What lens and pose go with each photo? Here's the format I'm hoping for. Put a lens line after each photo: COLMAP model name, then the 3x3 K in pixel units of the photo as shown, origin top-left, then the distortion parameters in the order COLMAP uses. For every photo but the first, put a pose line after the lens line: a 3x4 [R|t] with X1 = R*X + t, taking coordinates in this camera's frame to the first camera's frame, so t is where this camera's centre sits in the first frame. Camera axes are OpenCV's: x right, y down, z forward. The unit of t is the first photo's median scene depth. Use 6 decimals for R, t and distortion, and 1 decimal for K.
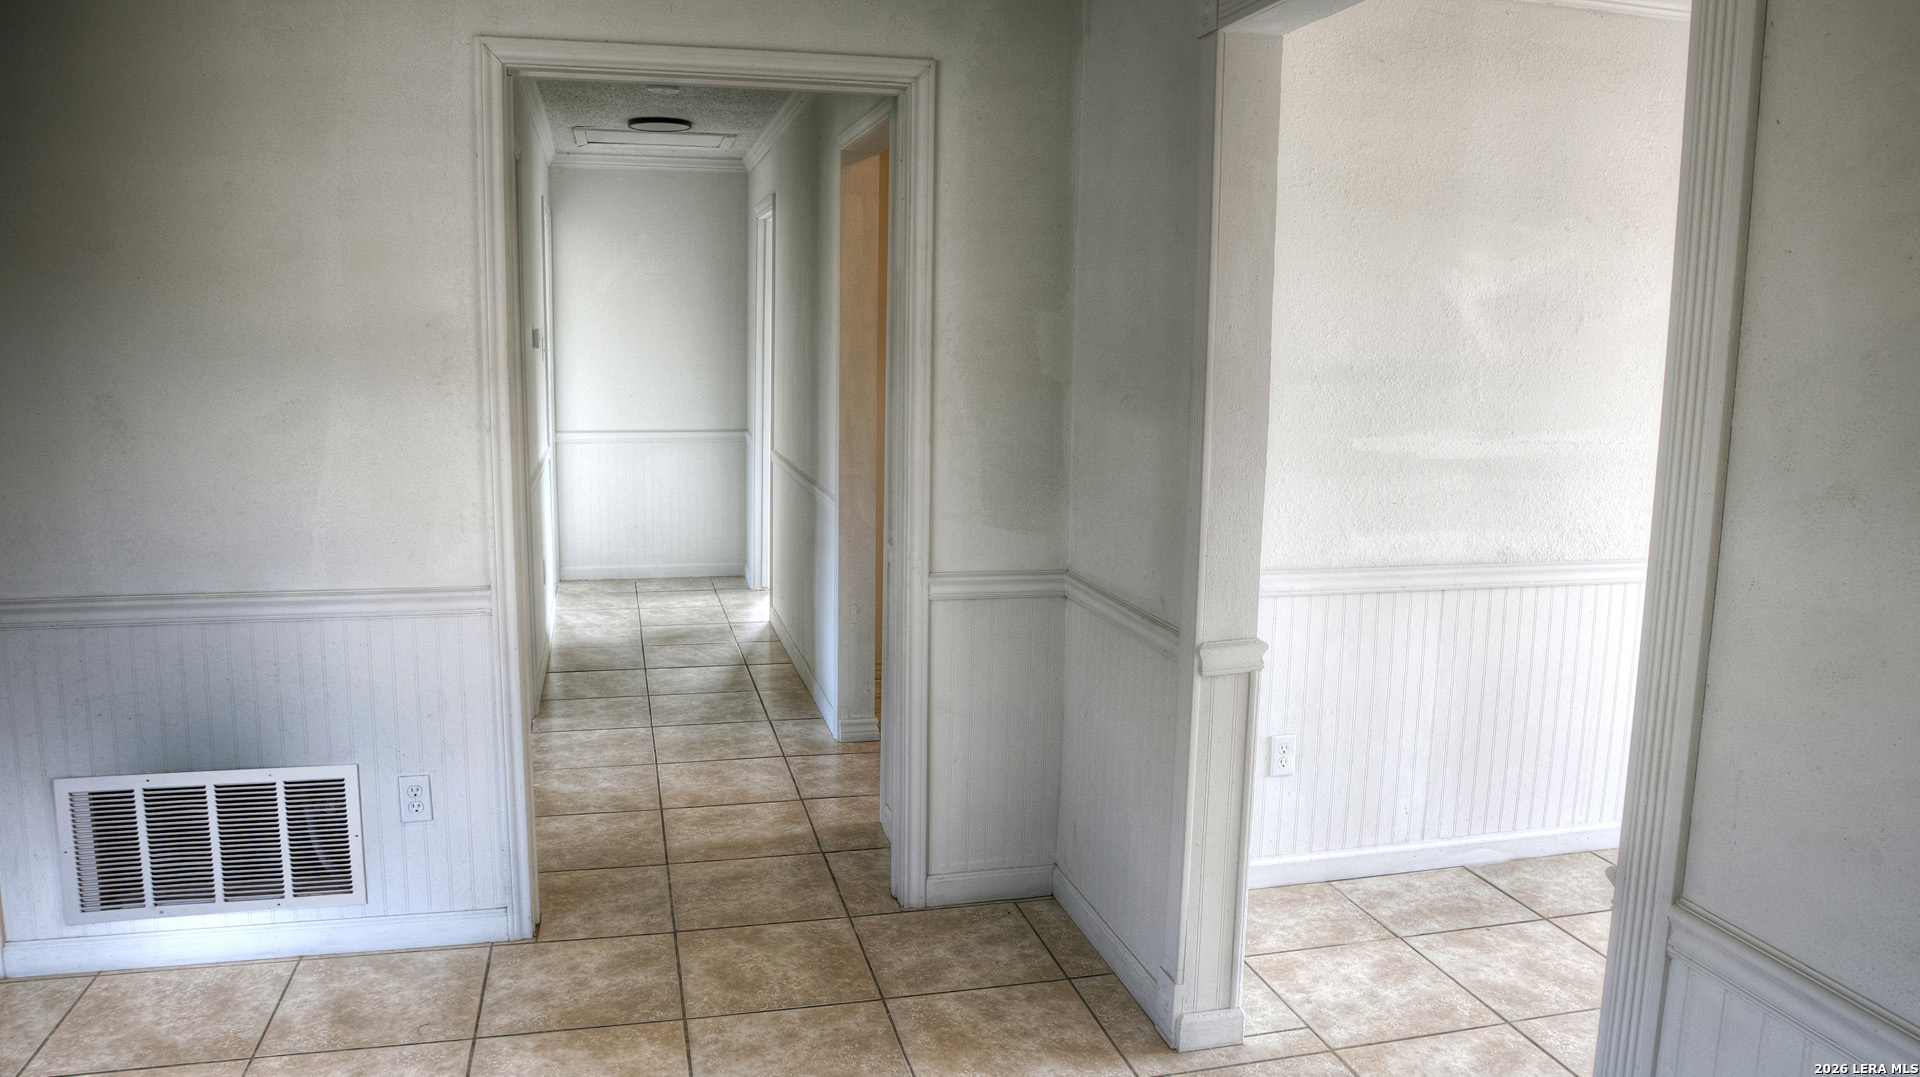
lens RADIAL K [[1339.5, 0, 960.0], [0, 1339.5, 538.5], [0, 0, 1]] dist [-0.044679, 0.000395]
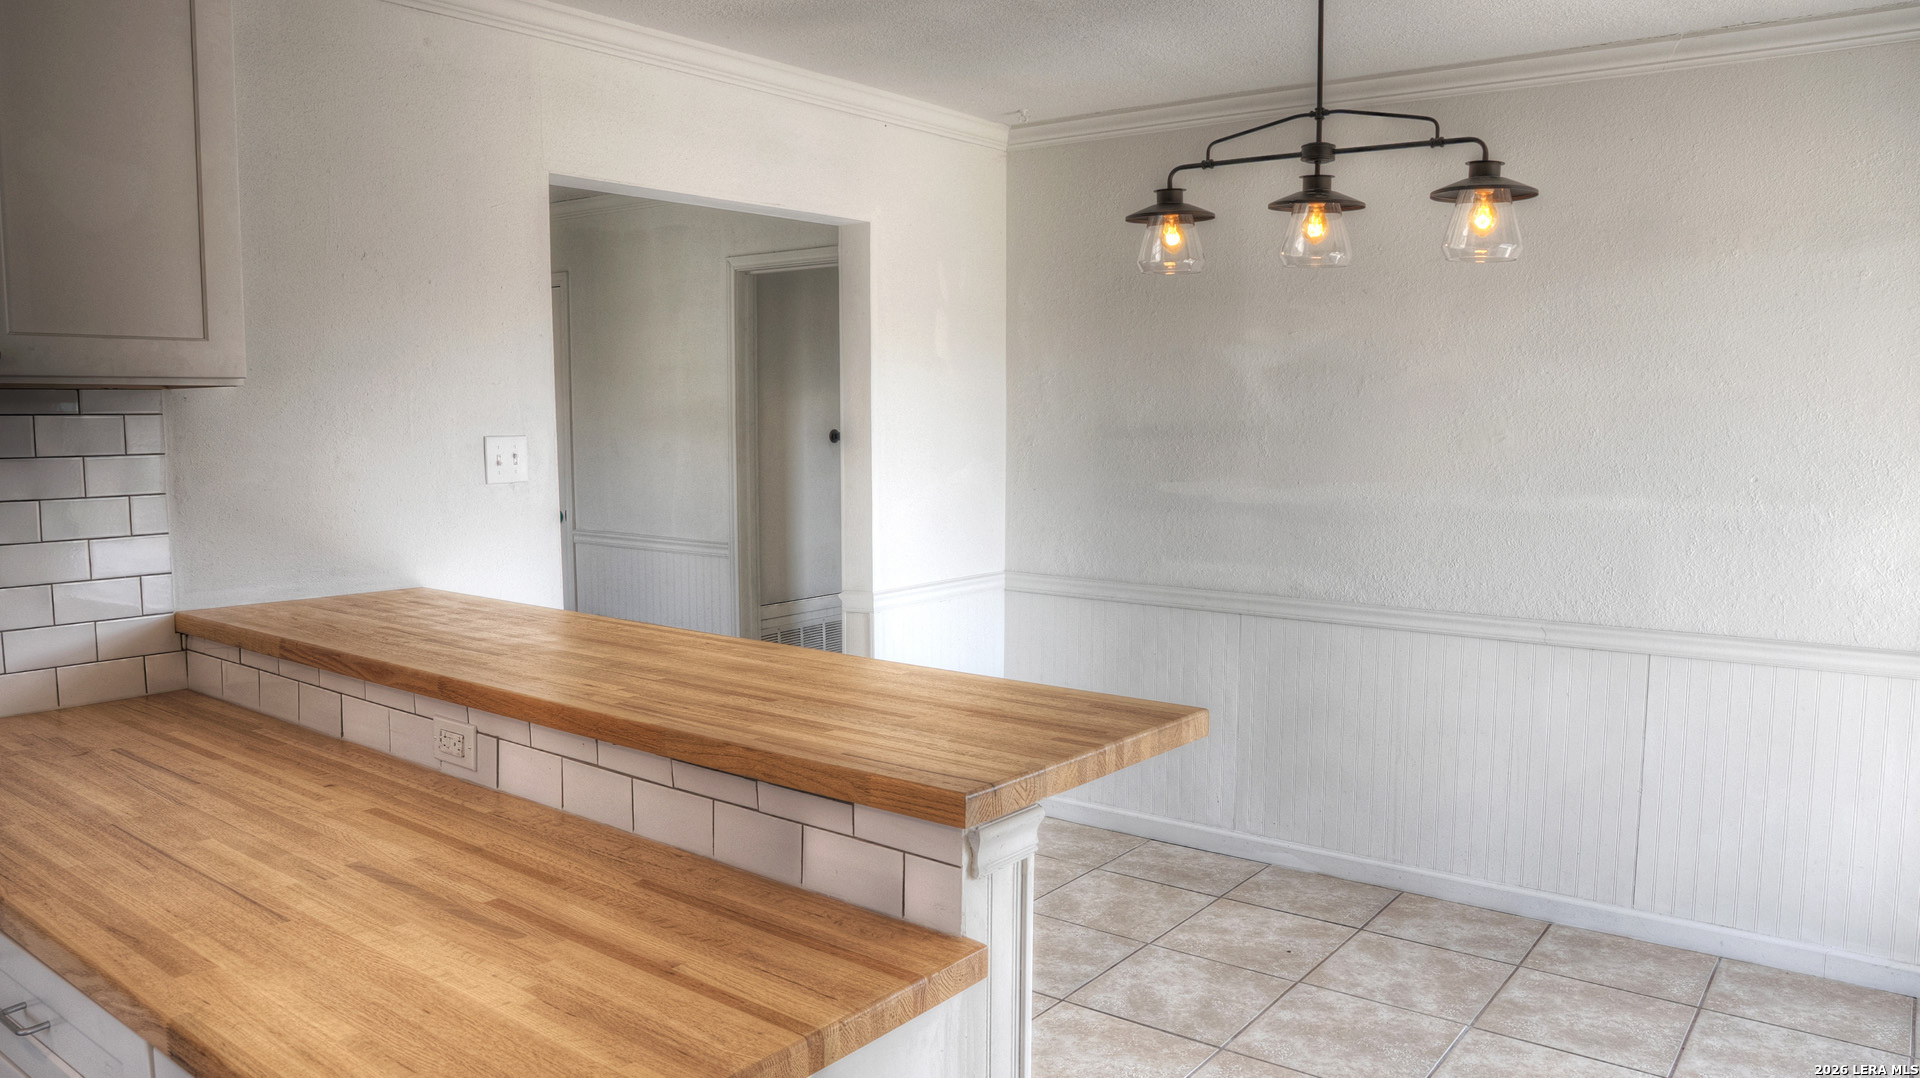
lens RADIAL K [[1371.7, 0, 960.0], [0, 1371.7, 539.0], [0, 0, 1]] dist [-0.000052, 0.003055]
pose [[0.614139, 0.060176, -0.786900, 1.179472], [-0.101663, 0.994814, -0.003267, 0.001809], [0.782622, 0.082005, 0.617072, 0.050031]]
